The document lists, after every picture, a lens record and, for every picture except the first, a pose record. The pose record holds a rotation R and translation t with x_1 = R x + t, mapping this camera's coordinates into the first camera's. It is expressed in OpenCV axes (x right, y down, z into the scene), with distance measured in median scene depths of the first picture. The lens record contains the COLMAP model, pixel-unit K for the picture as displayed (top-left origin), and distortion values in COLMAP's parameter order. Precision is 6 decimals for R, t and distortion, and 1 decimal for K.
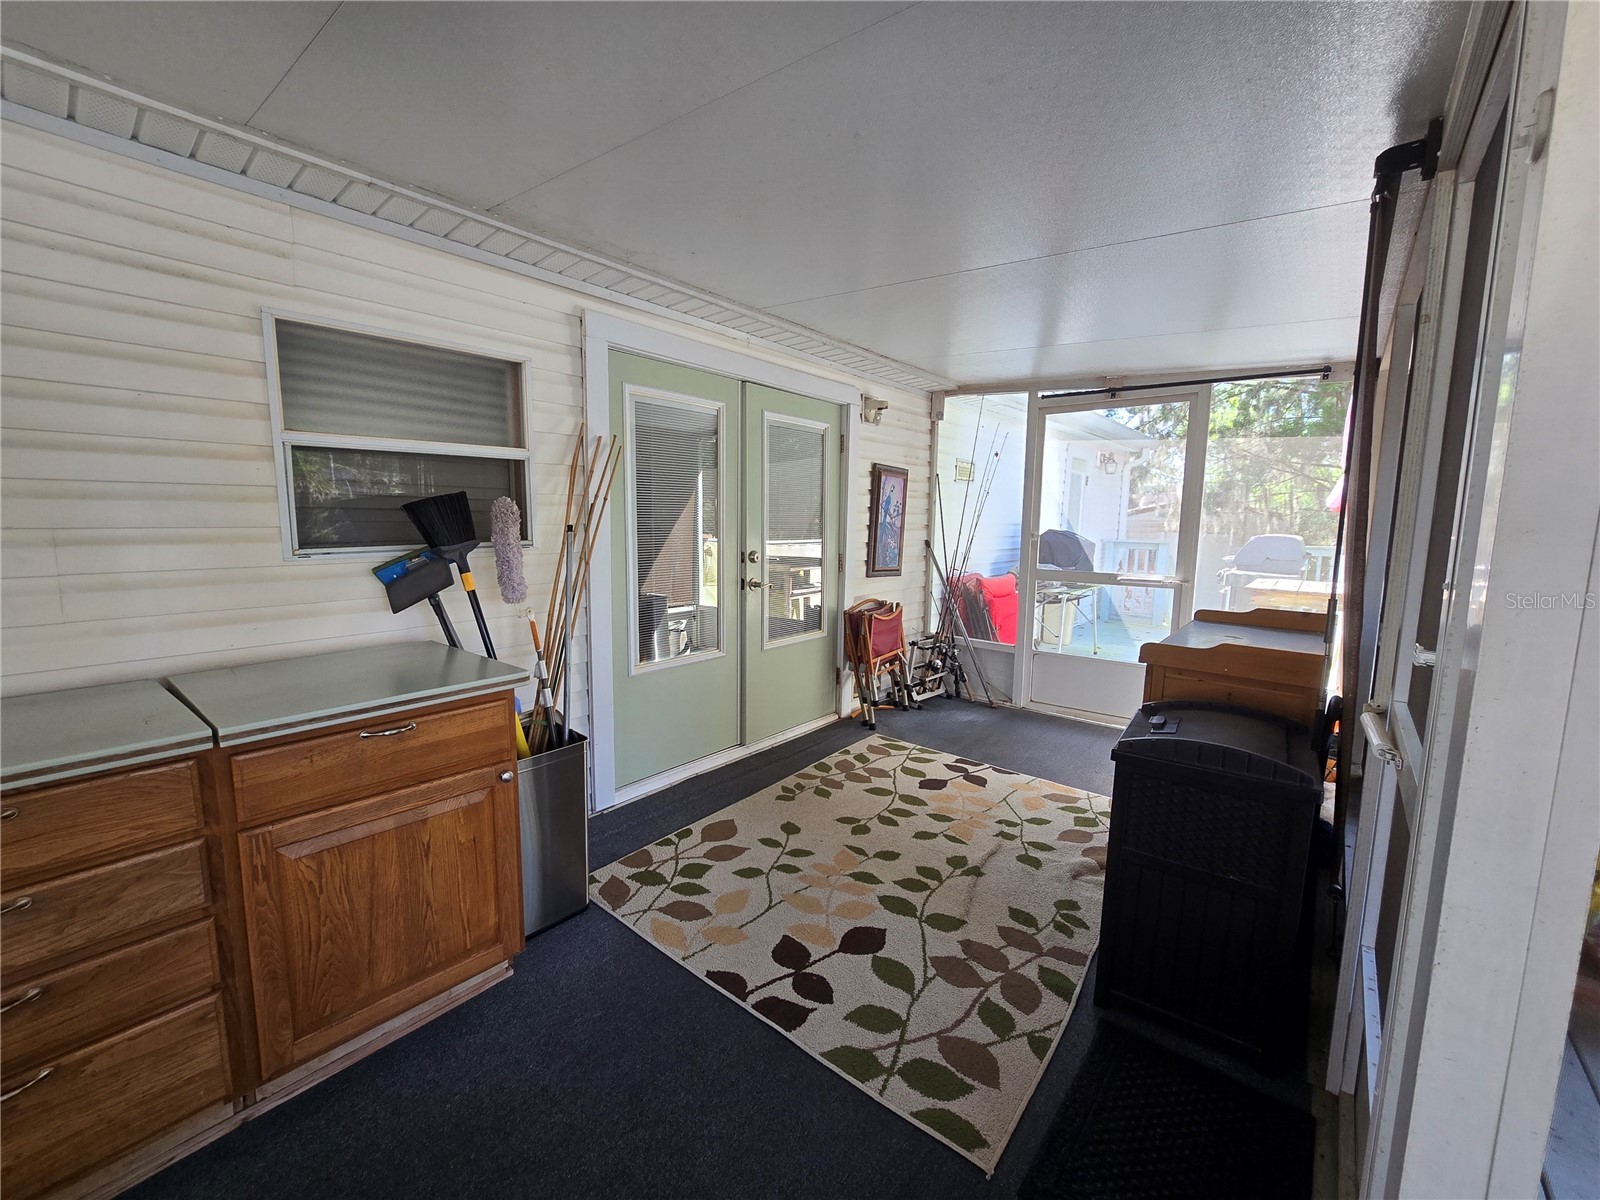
lens RADIAL K [[654.2, 0, 801.5], [0, 654.2, 599.3], [0, 0, 1]] dist [-0.004494, 0.001038]
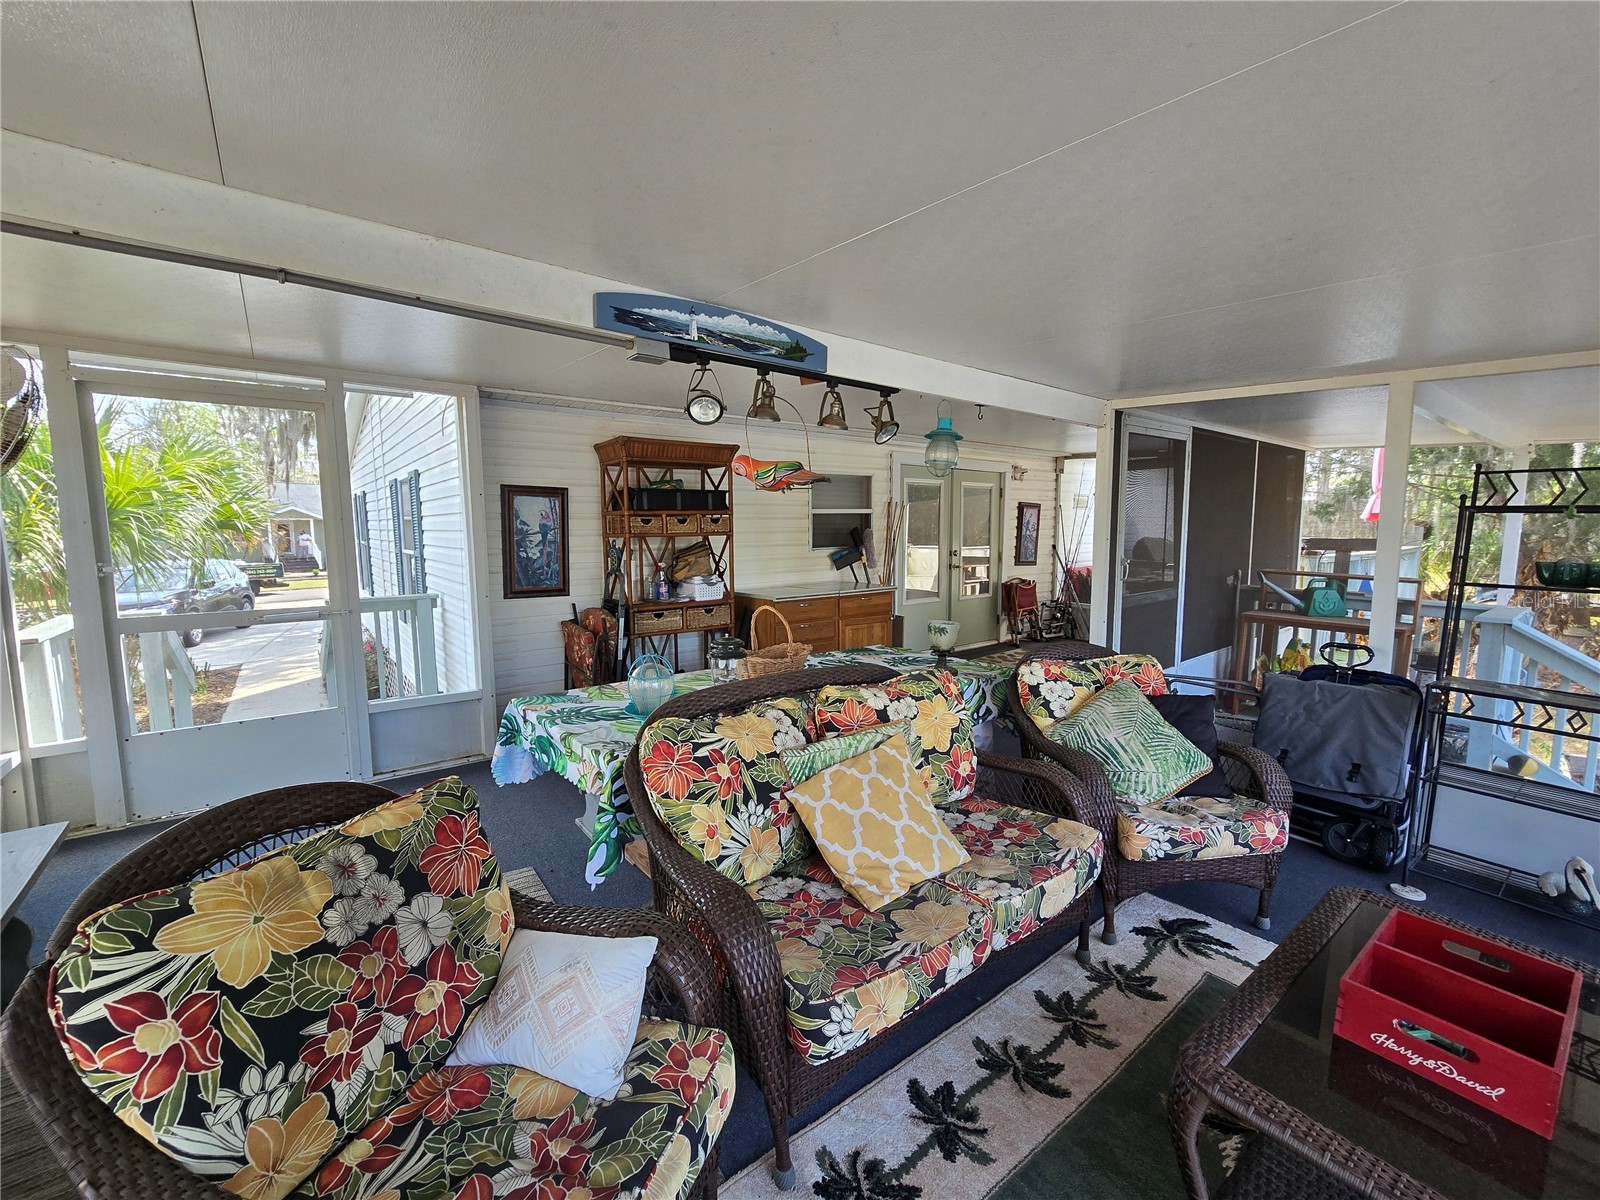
lens RADIAL K [[654.2, 0, 788.4], [0, 654.2, 593.5], [0, 0, 1]] dist [-0.004494, 0.001038]
pose [[0.969950, 0.006194, -0.243226, -0.065987], [-0.012385, 0.999637, -0.023933, 0.092913], [0.242990, 0.026227, 0.969674, -0.878146]]
